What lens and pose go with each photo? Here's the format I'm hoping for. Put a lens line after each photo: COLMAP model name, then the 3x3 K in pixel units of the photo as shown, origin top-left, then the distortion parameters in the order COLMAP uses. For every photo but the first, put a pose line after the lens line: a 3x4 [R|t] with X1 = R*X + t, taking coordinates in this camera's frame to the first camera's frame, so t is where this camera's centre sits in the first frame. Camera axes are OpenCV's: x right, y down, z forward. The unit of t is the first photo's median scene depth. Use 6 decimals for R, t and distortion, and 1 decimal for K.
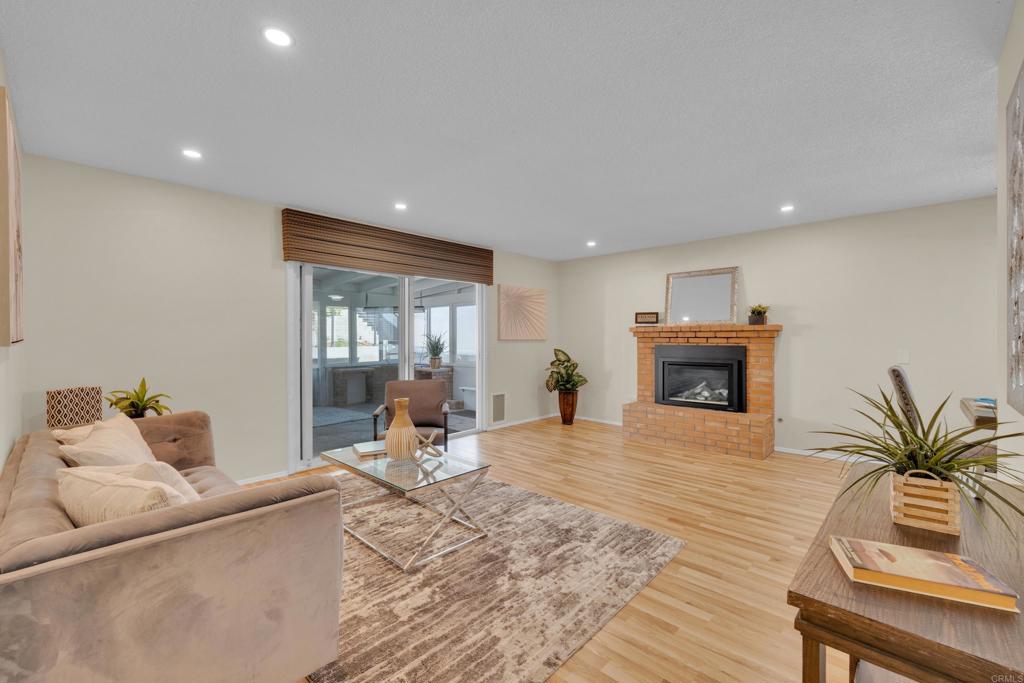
lens RADIAL K [[428.5, 0, 512.2], [0, 428.5, 335.7], [0, 0, 1]] dist [0.001617, -0.000108]
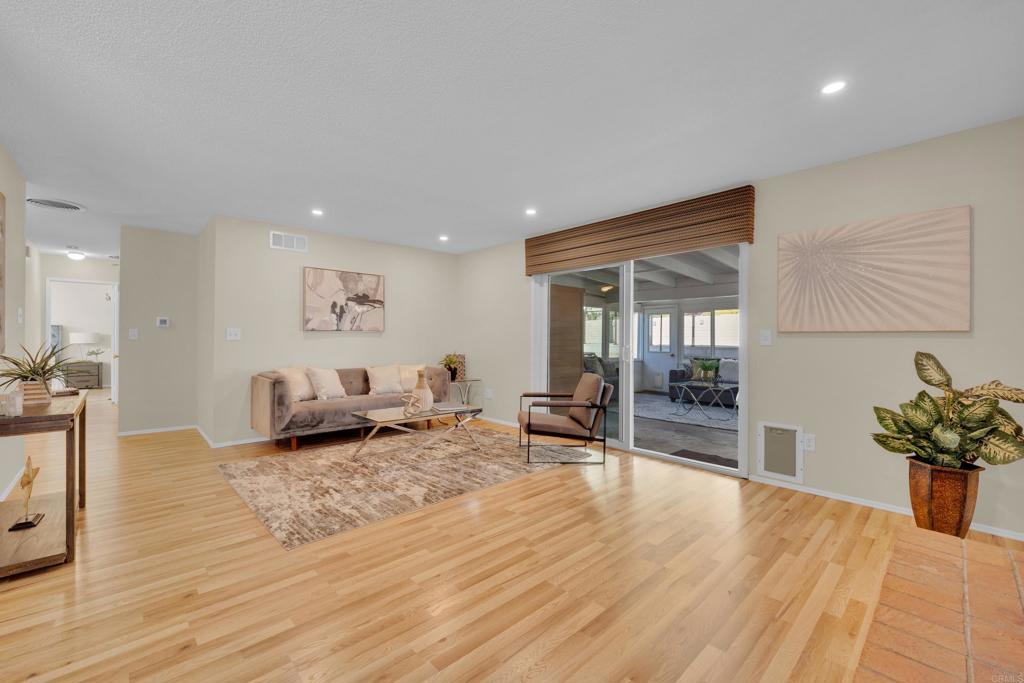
lens RADIAL K [[428.5, 0, 512.2], [0, 428.5, 335.7], [0, 0, 1]] dist [0.001617, -0.000108]
pose [[-0.071479, -0.007645, -0.997413, 0.687460], [-0.002661, 0.999969, -0.007474, 0.024448], [0.997439, 0.002120, -0.071497, 0.831103]]
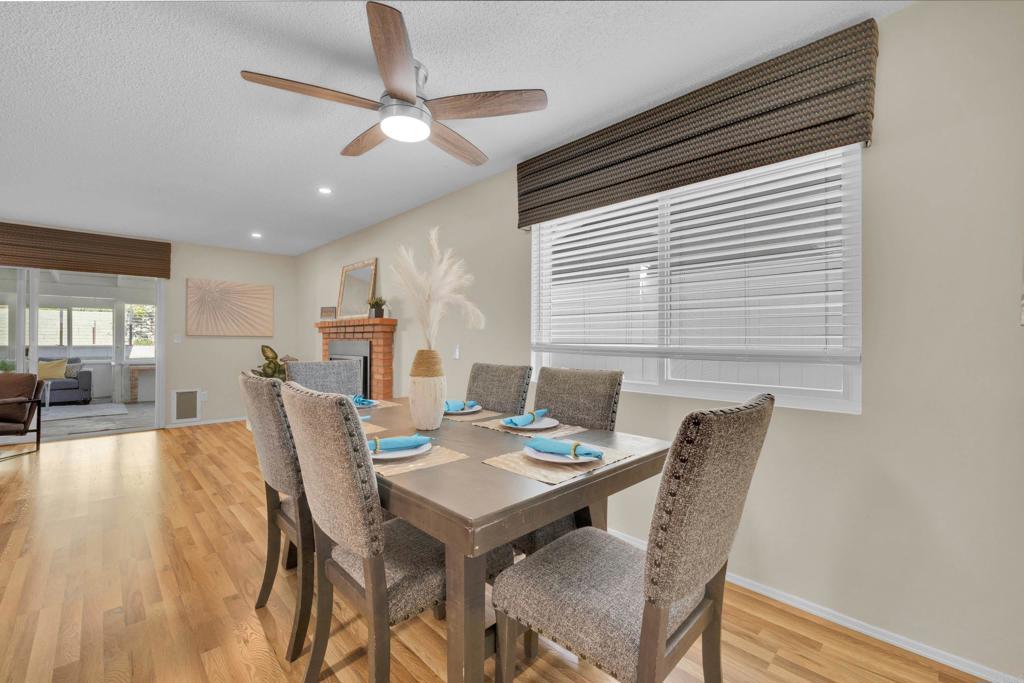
lens RADIAL K [[428.5, 0, 512.2], [0, 428.5, 335.7], [0, 0, 1]] dist [0.001617, -0.000108]
pose [[0.998748, 0.003952, -0.049871, 0.917442], [-0.004278, 0.999970, -0.006429, 0.016590], [0.049845, 0.006634, 0.998735, 0.076978]]
